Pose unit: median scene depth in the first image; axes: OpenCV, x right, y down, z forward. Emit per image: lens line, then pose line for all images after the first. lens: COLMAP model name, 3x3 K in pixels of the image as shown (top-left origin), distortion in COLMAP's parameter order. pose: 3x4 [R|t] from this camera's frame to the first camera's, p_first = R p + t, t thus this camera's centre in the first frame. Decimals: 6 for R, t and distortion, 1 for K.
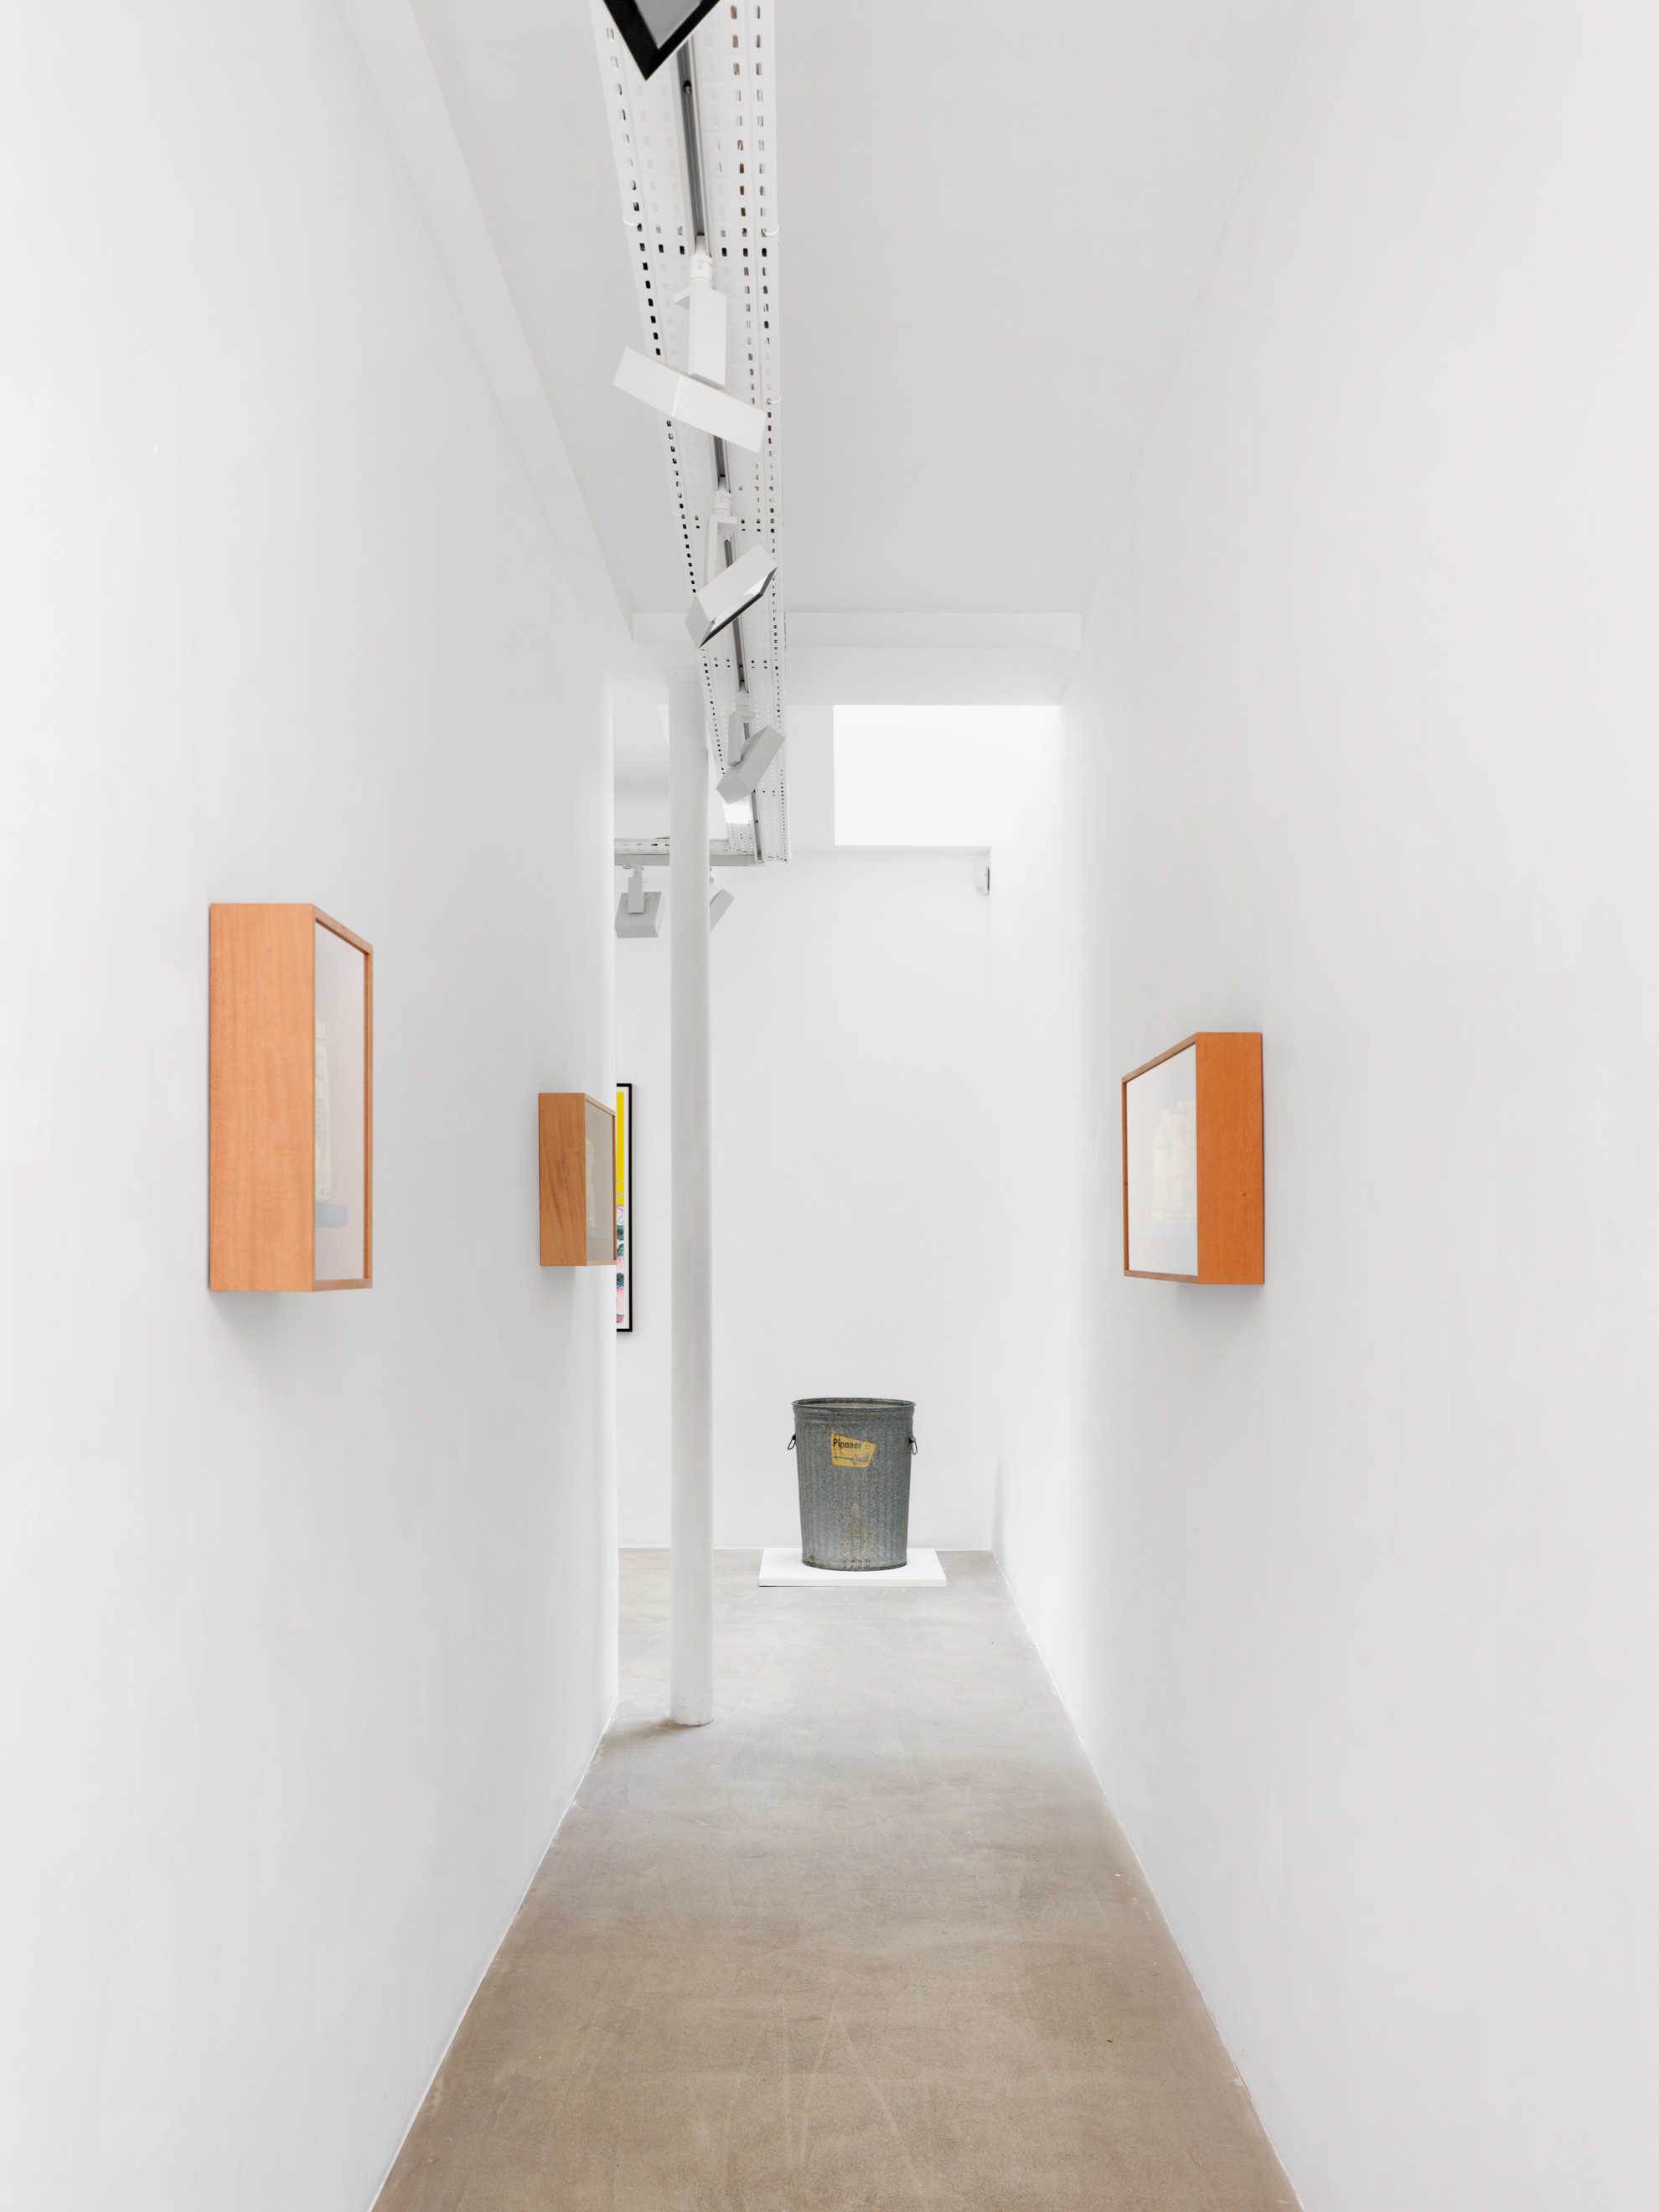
lens RADIAL K [[1909.7, 0, 829.5], [0, 1909.7, 1106.0], [0, 0, 1]] dist [0.003690, 0.003211]
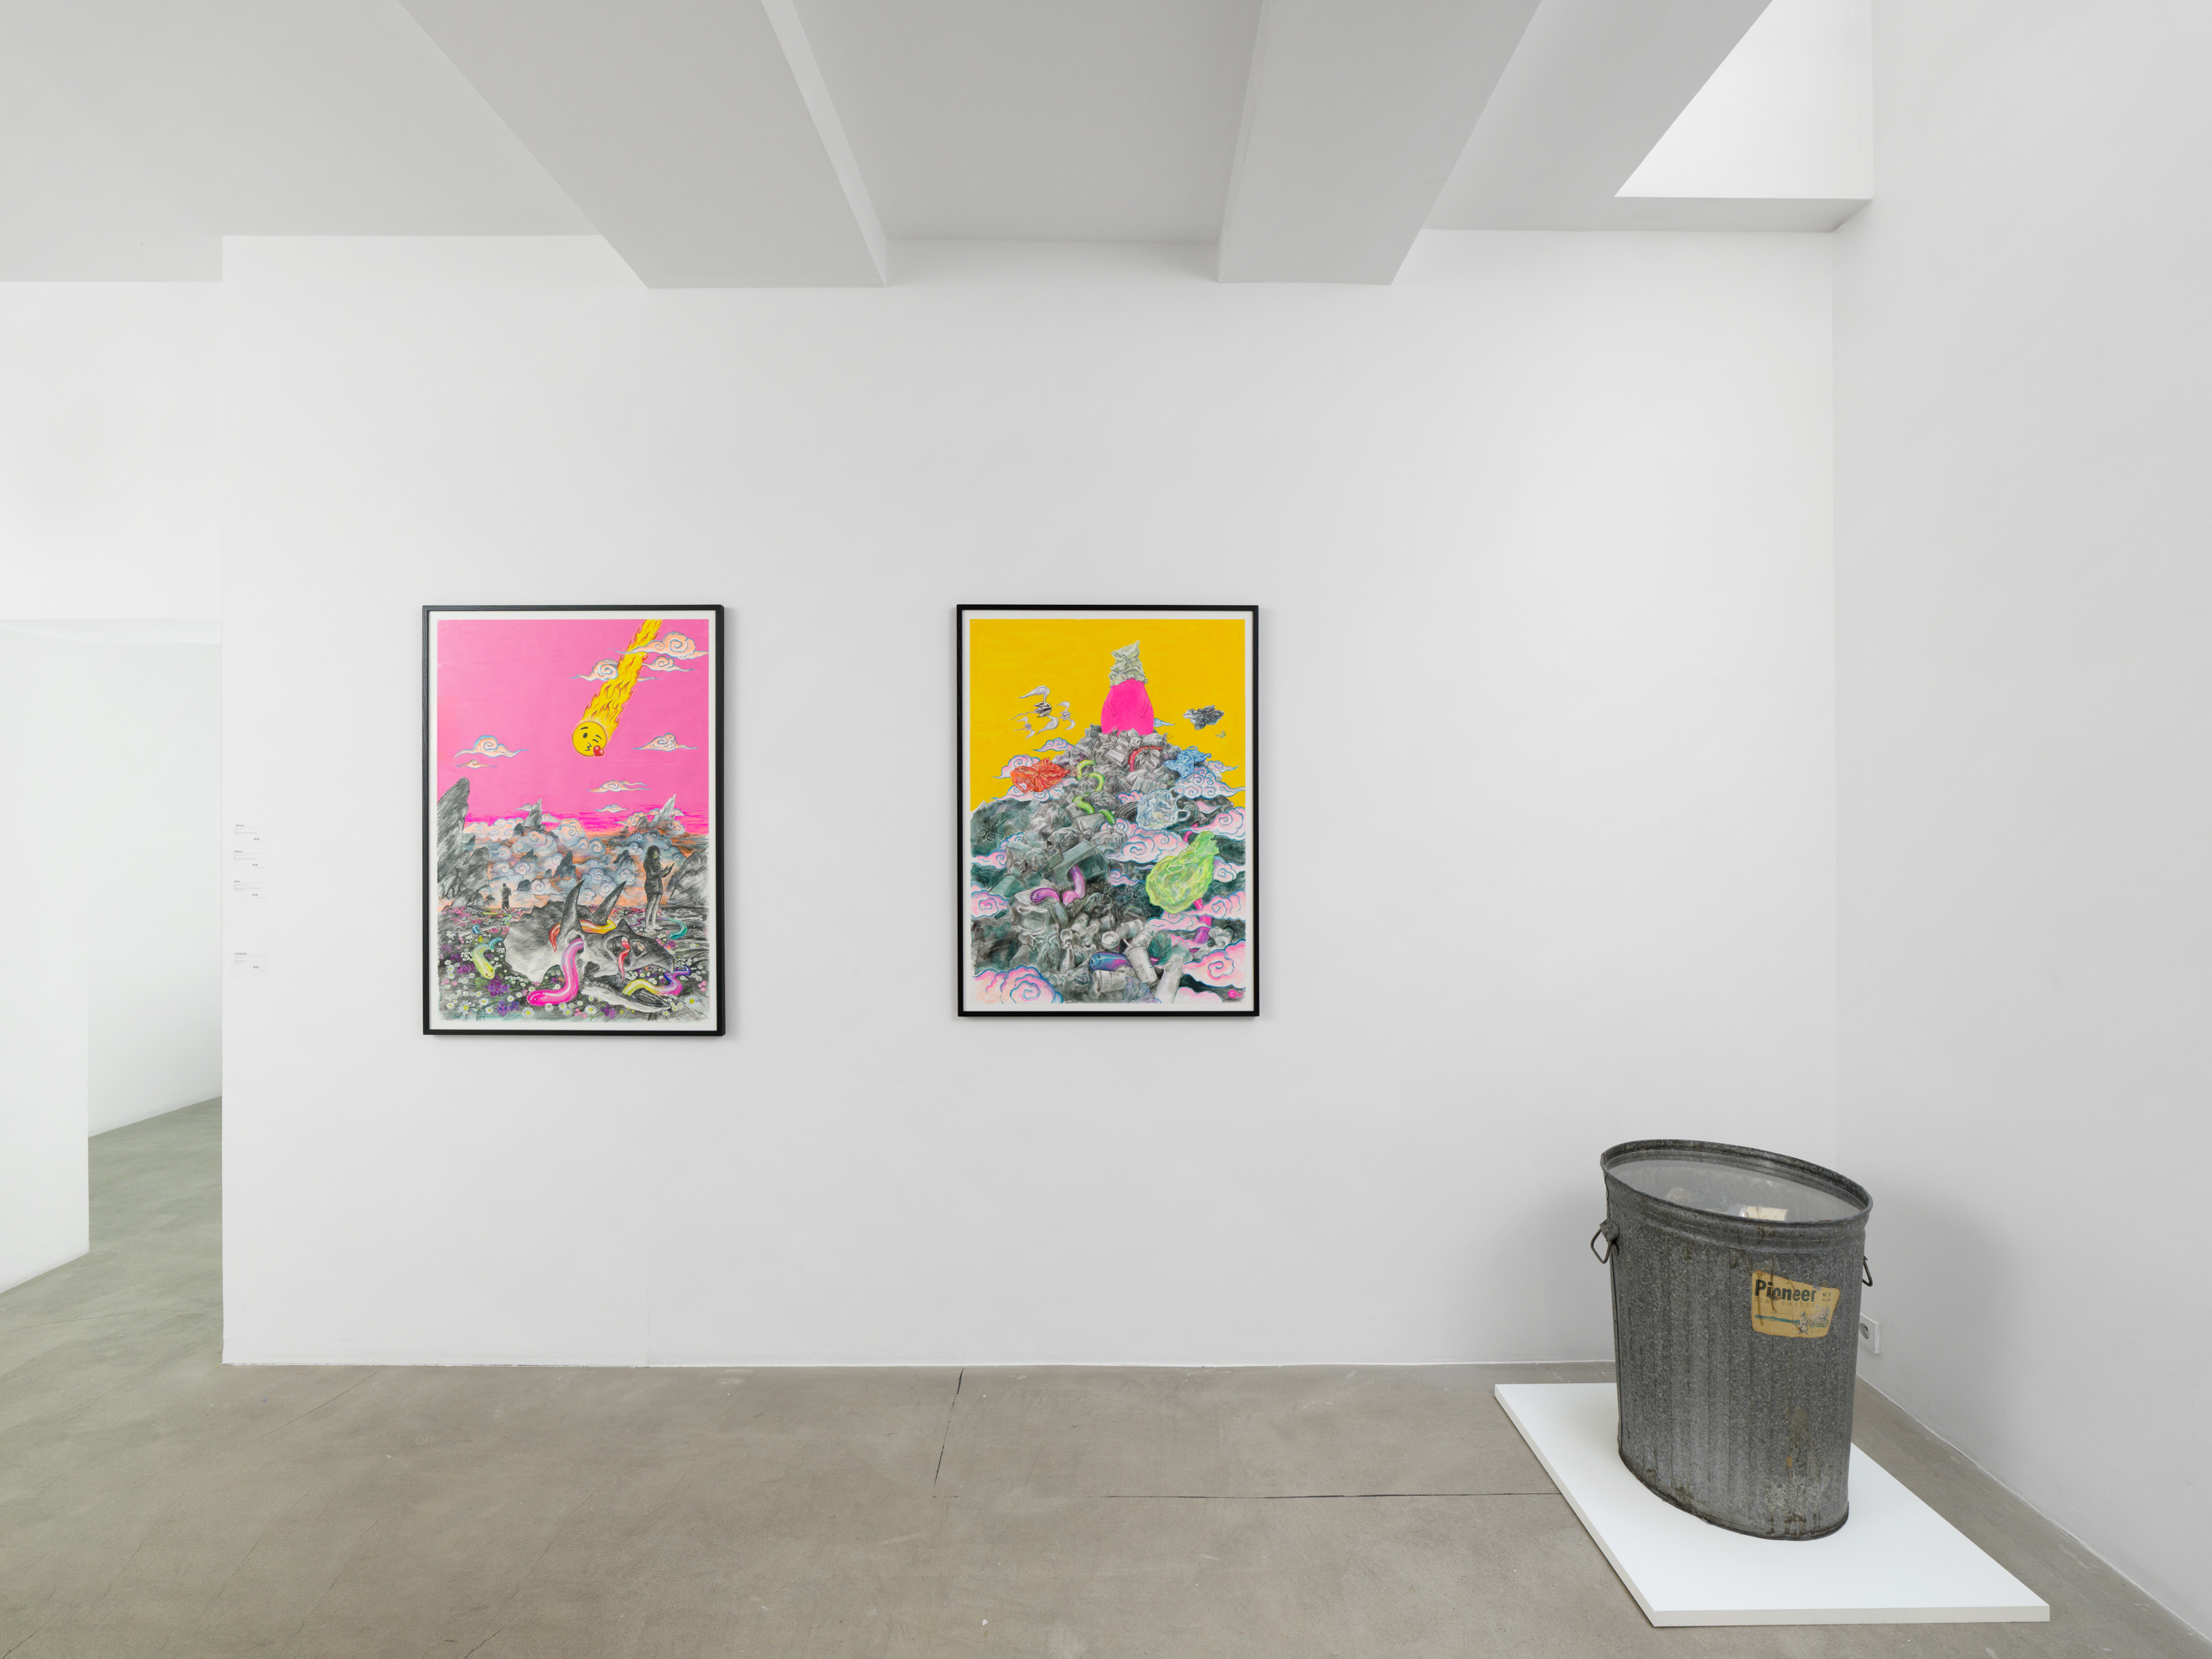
lens RADIAL K [[1003.3, 0, 1106.0], [0, 1003.3, 829.5], [0, 0, 1]] dist [-0.016747, 0.005725]
pose [[0.999985, -0.002016, 0.005115, -0.259424], [0.001588, 0.996598, 0.082395, 0.054538], [-0.005264, -0.082386, 0.996587, 1.156504]]
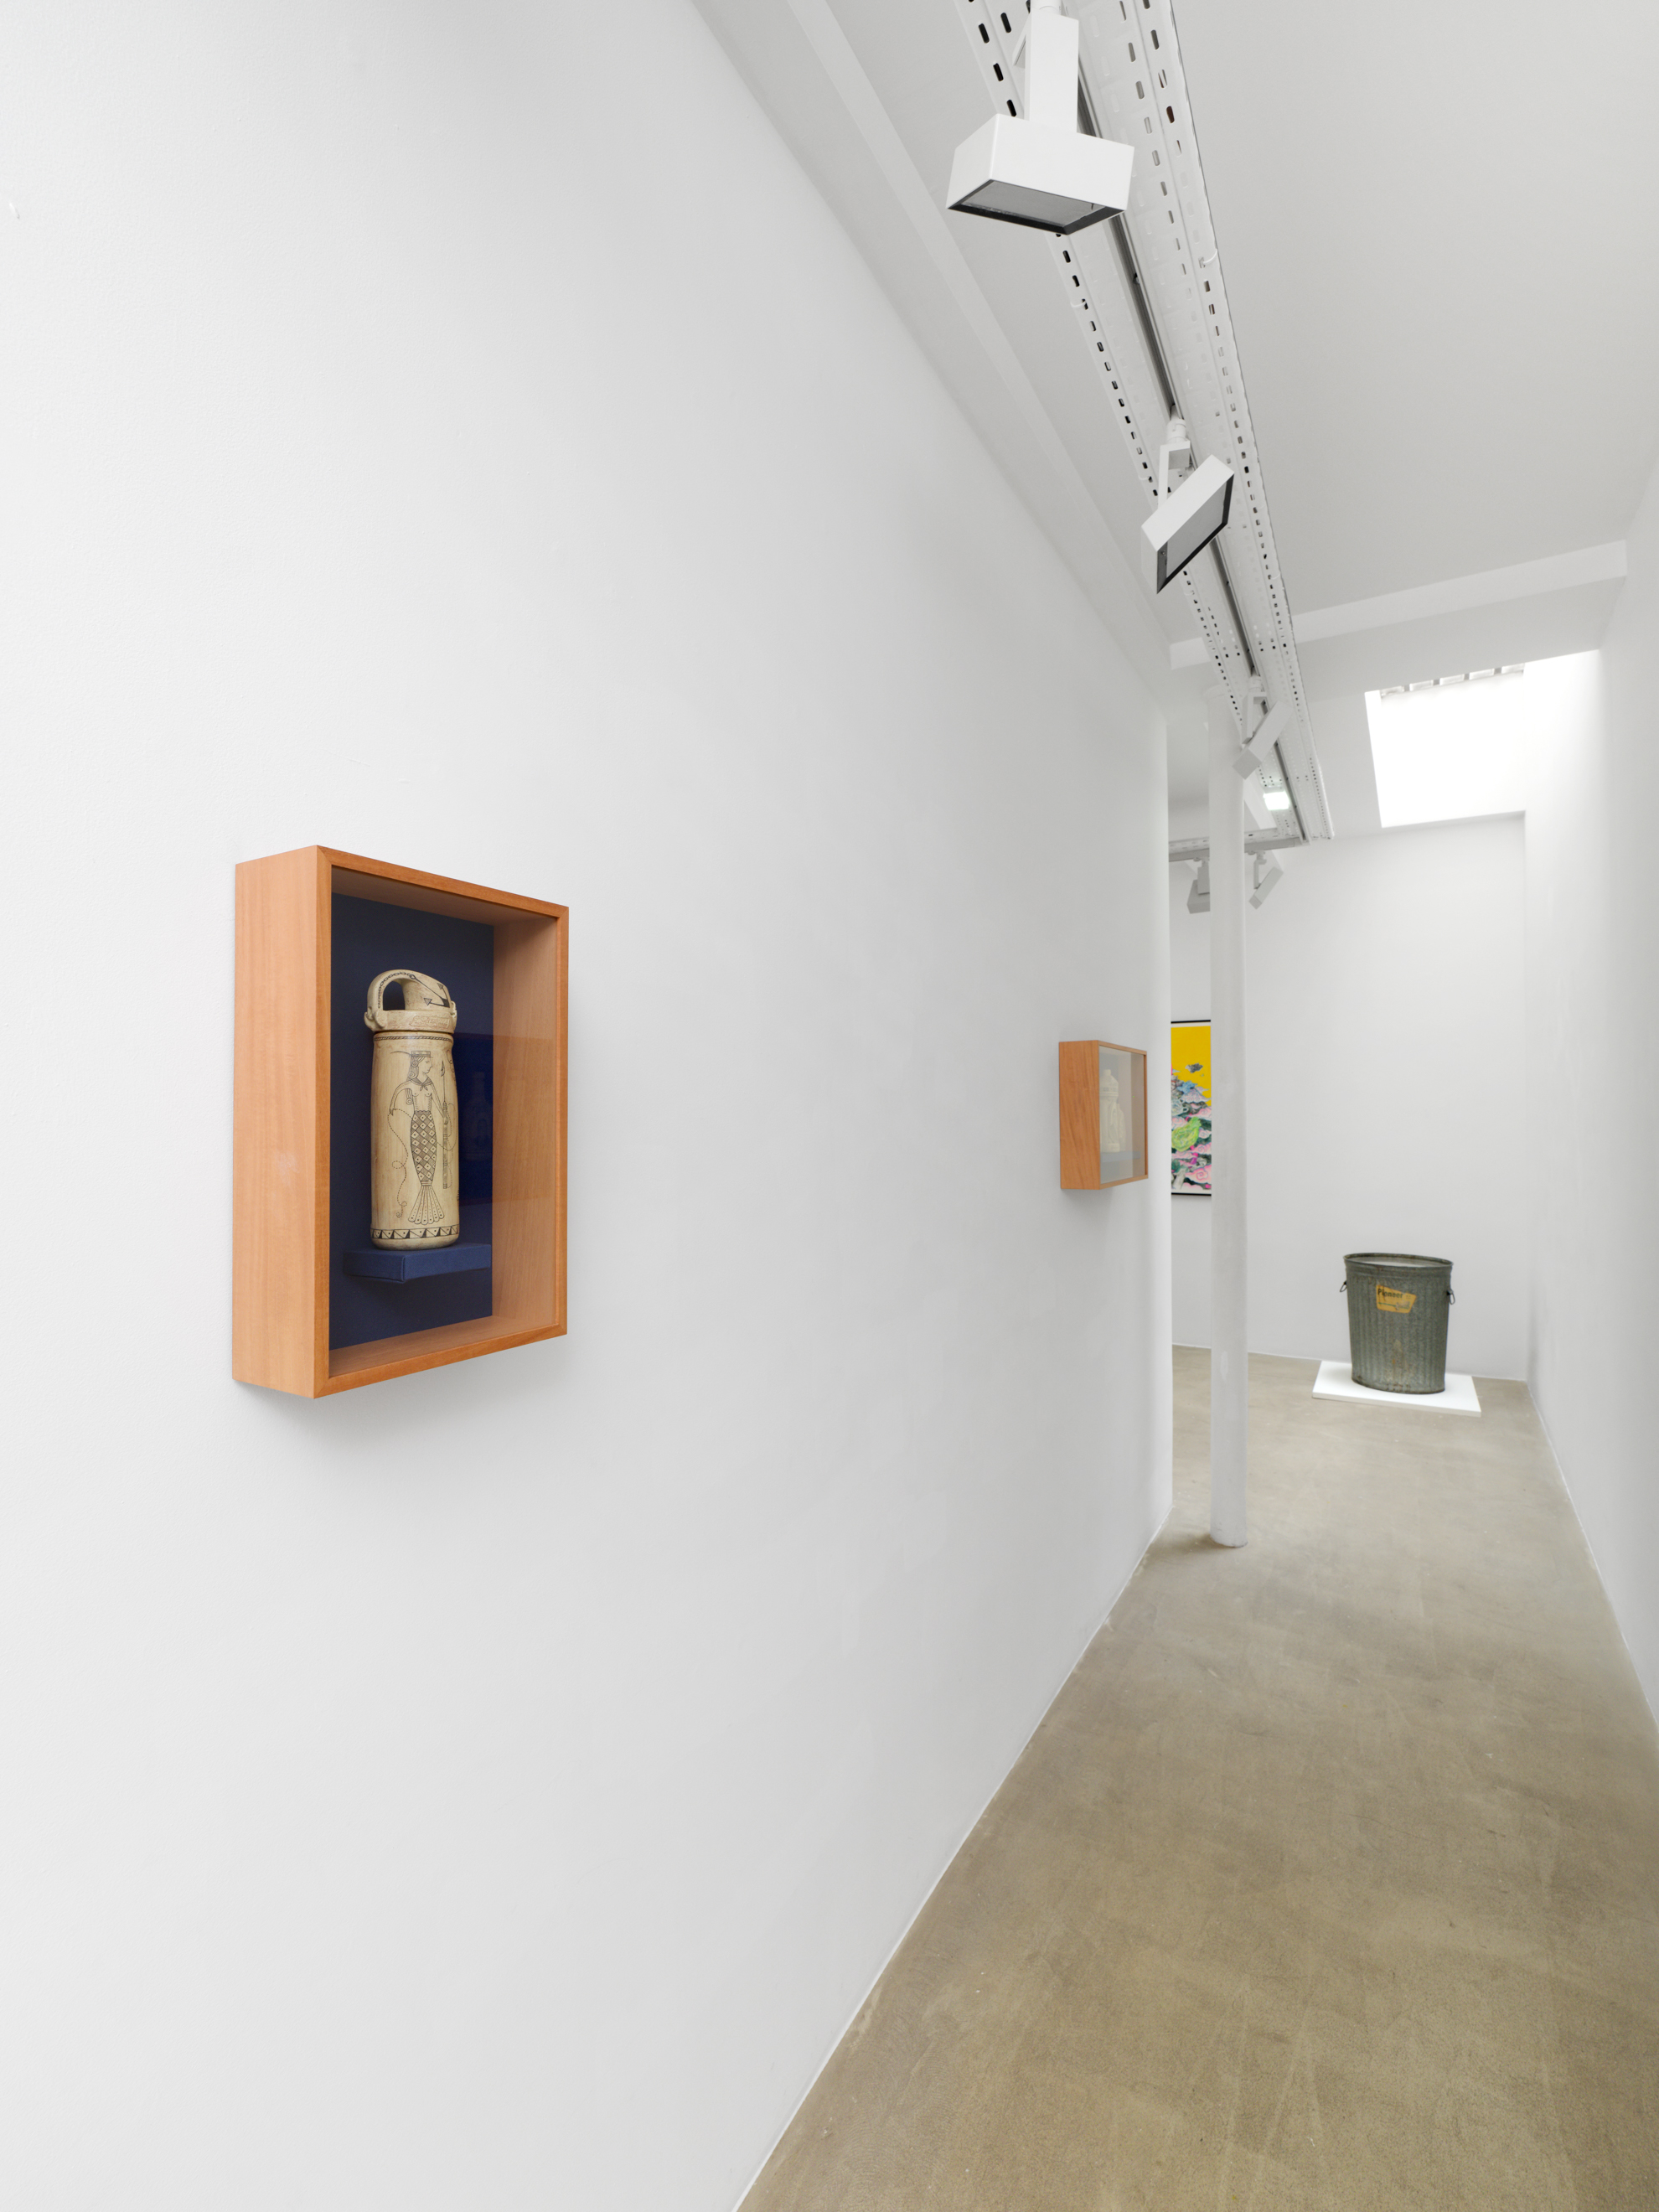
lens RADIAL K [[1003.3, 0, 822.9], [0, 1003.3, 1114.2], [0, 0, 1]] dist [-0.016747, 0.005725]
pose [[0.860349, -0.008839, -0.509628, 0.037228], [0.049097, 0.996638, 0.065598, -0.008971], [0.507335, -0.081458, 0.857890, 0.370945]]
